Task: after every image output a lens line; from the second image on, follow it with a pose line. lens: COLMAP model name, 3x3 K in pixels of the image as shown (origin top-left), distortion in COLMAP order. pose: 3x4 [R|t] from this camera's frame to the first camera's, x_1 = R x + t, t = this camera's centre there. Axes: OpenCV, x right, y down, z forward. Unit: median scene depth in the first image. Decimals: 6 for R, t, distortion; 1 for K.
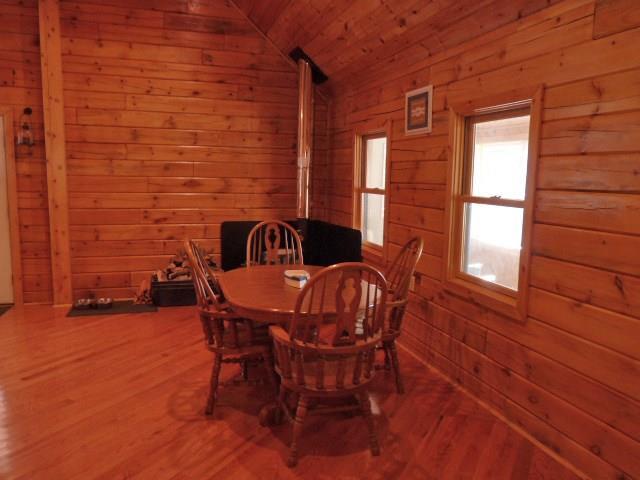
lens RADIAL K [[513.9, 0, 319.7], [0, 513.9, 243.9], [0, 0, 1]] dist [-0.021219, 0.004225]
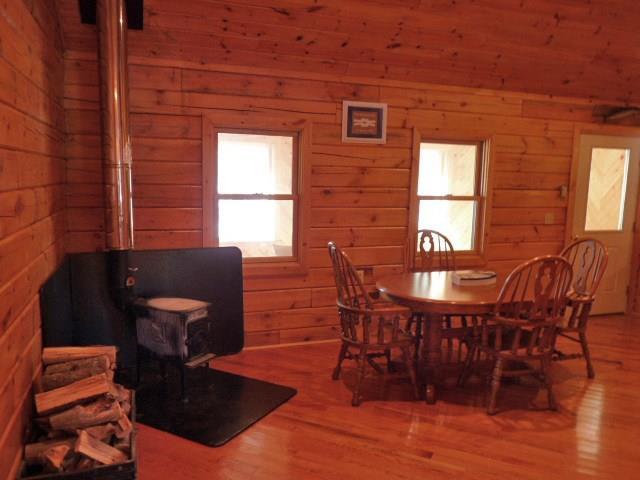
lens RADIAL K [[513.9, 0, 319.7], [0, 513.9, 243.9], [0, 0, 1]] dist [-0.021219, 0.004225]
pose [[-0.036933, -0.169071, 0.984912, -0.976496], [0.102149, 0.979783, 0.172021, -0.208513], [-0.994083, 0.106961, -0.018916, 1.184773]]
